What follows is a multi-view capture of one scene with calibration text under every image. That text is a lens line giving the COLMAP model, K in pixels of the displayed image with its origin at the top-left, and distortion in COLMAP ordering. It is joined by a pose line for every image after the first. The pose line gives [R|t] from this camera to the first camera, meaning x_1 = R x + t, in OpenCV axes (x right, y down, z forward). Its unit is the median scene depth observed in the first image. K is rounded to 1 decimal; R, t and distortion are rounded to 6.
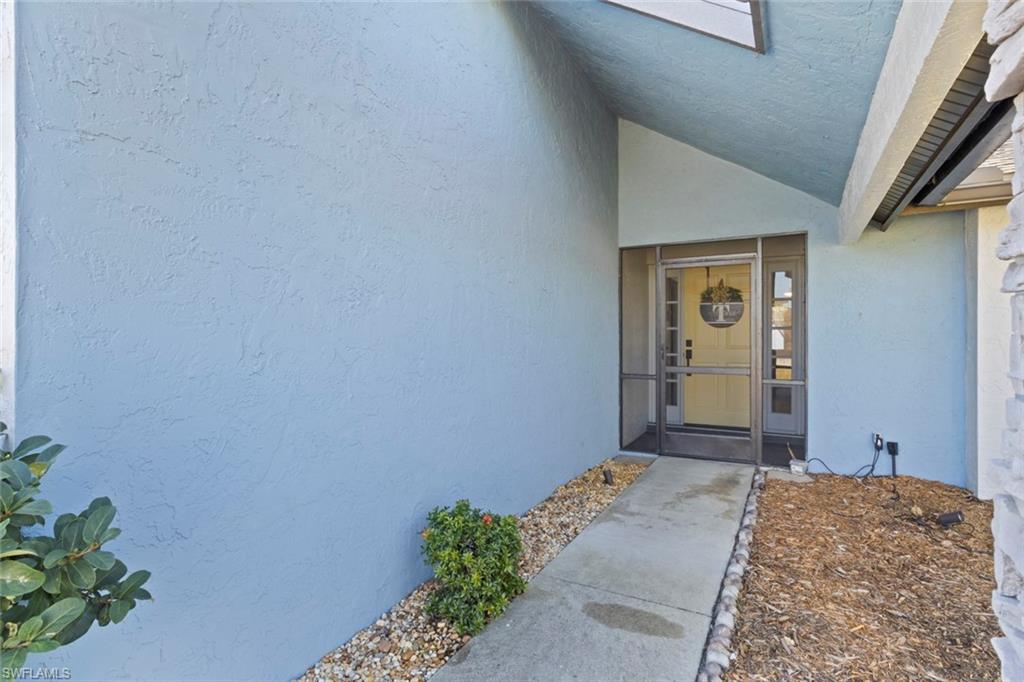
lens RADIAL K [[508.2, 0, 514.6], [0, 508.2, 337.2], [0, 0, 1]] dist [0.005398, -0.001240]
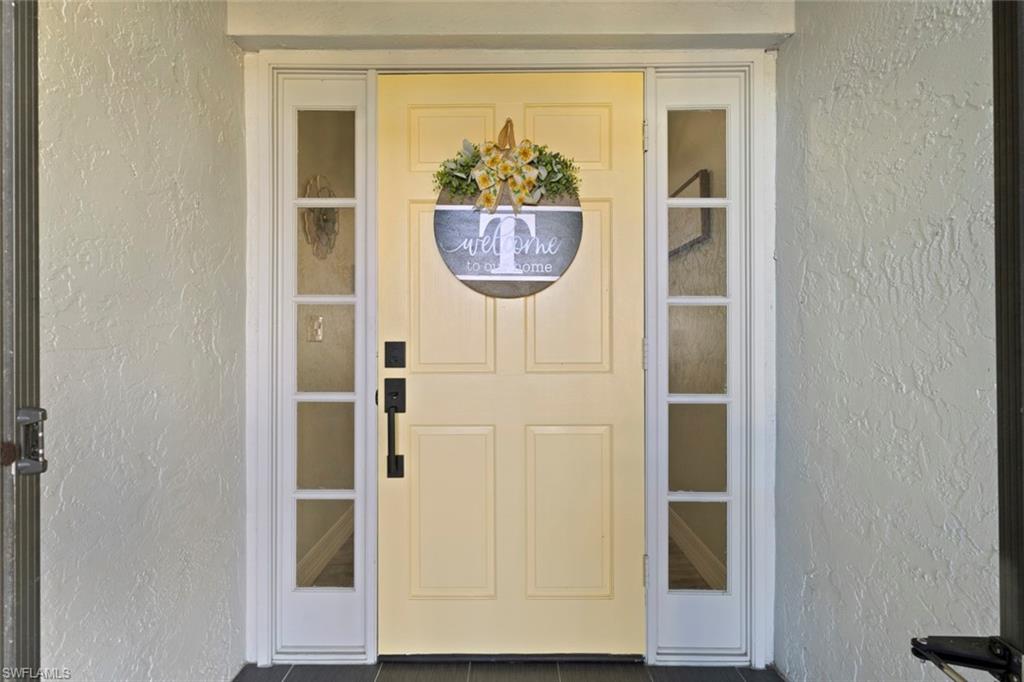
lens RADIAL K [[508.2, 0, 511.6], [0, 508.2, 338.9], [0, 0, 1]] dist [0.005398, -0.001240]
pose [[0.872280, -0.002830, 0.488999, 0.272804], [0.003982, 0.999991, -0.001316, 0.004596], [-0.488991, 0.003095, 0.872283, 0.757226]]
